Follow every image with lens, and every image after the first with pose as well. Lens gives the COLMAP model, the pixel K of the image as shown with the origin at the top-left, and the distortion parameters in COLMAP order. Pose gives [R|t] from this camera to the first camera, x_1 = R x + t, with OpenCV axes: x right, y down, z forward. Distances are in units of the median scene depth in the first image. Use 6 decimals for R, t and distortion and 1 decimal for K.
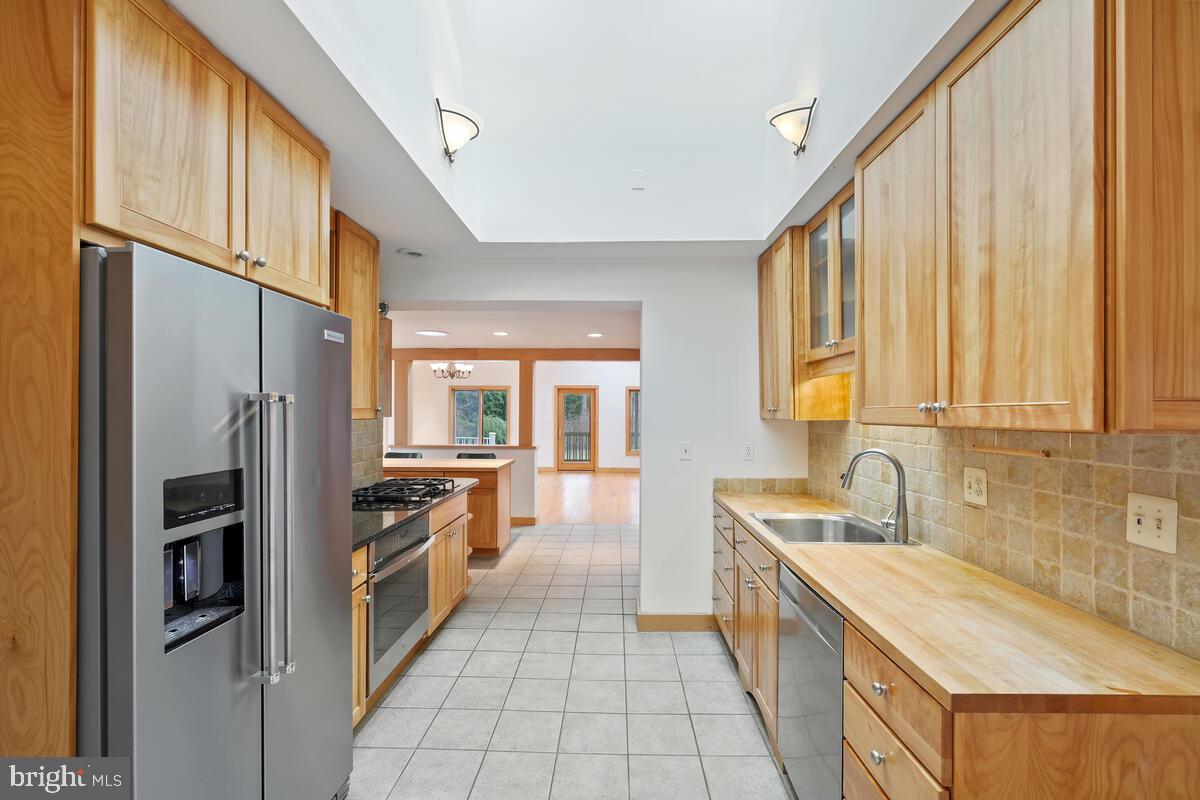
lens RADIAL K [[525.7, 0, 601.4], [0, 525.7, 412.4], [0, 0, 1]] dist [-0.006536, 0.000100]
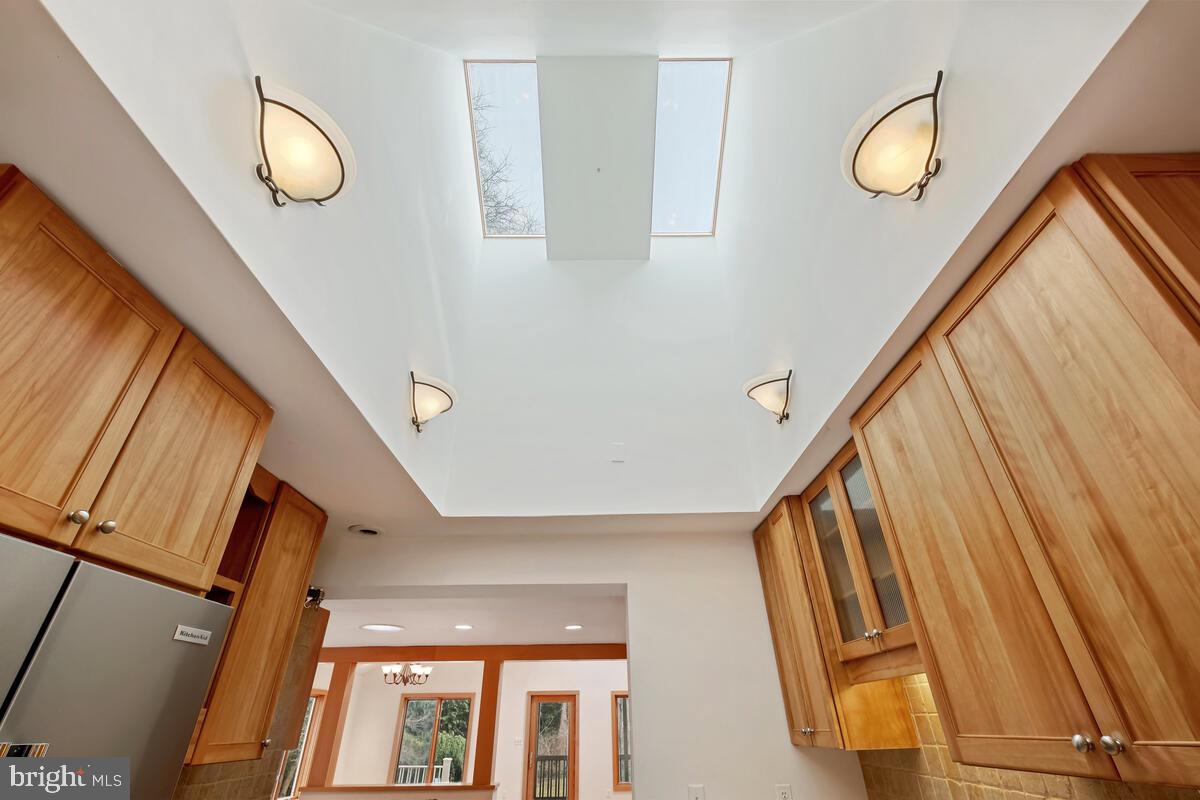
lens RADIAL K [[525.7, 0, 604.9], [0, 525.7, 400.1], [0, 0, 1]] dist [-0.006536, 0.000100]
pose [[0.999233, 0.001504, 0.039138, 0.013994], [0.019280, 0.850927, -0.524930, -0.033097], [-0.034094, 0.525282, 0.850245, 0.212671]]
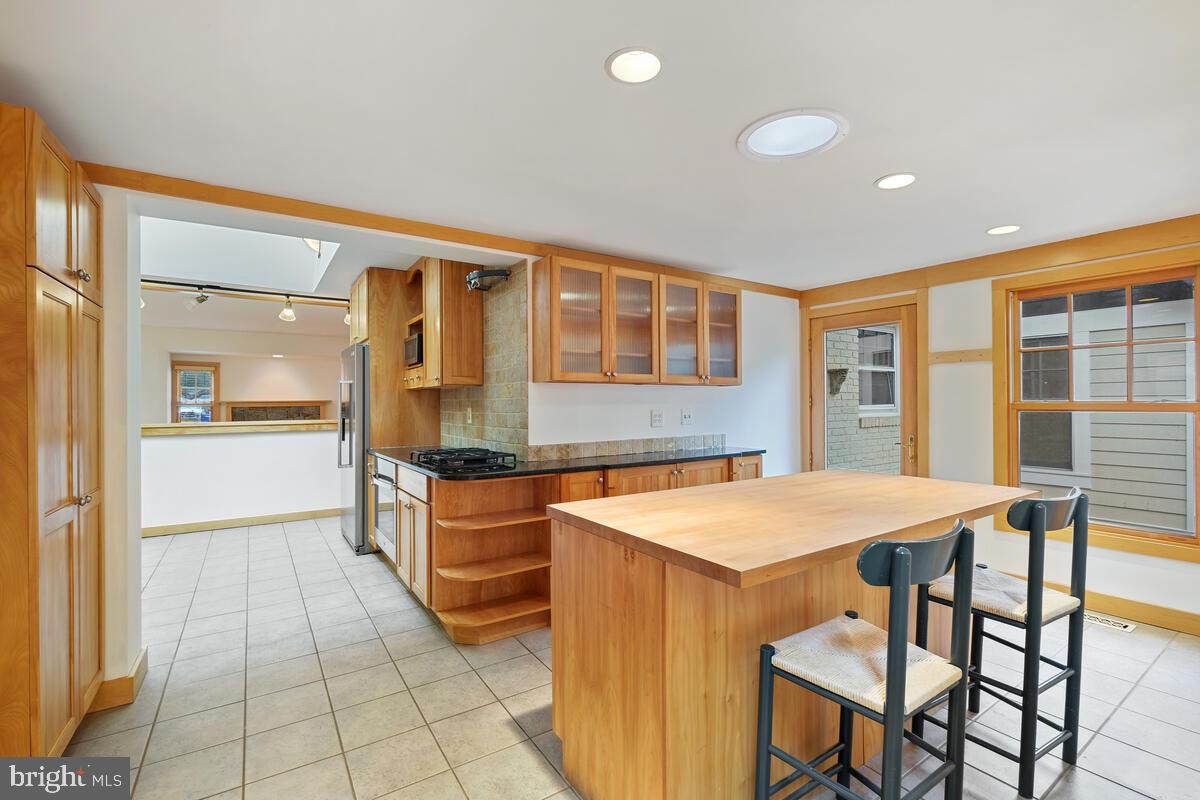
lens RADIAL K [[525.7, 0, 603.6], [0, 525.7, 404.4], [0, 0, 1]] dist [-0.006536, 0.000100]
pose [[-0.811412, -0.004849, -0.584454, -0.015131], [-0.005855, 0.999983, -0.000168, 0.037880], [0.584445, 0.003286, -0.811427, 1.553590]]
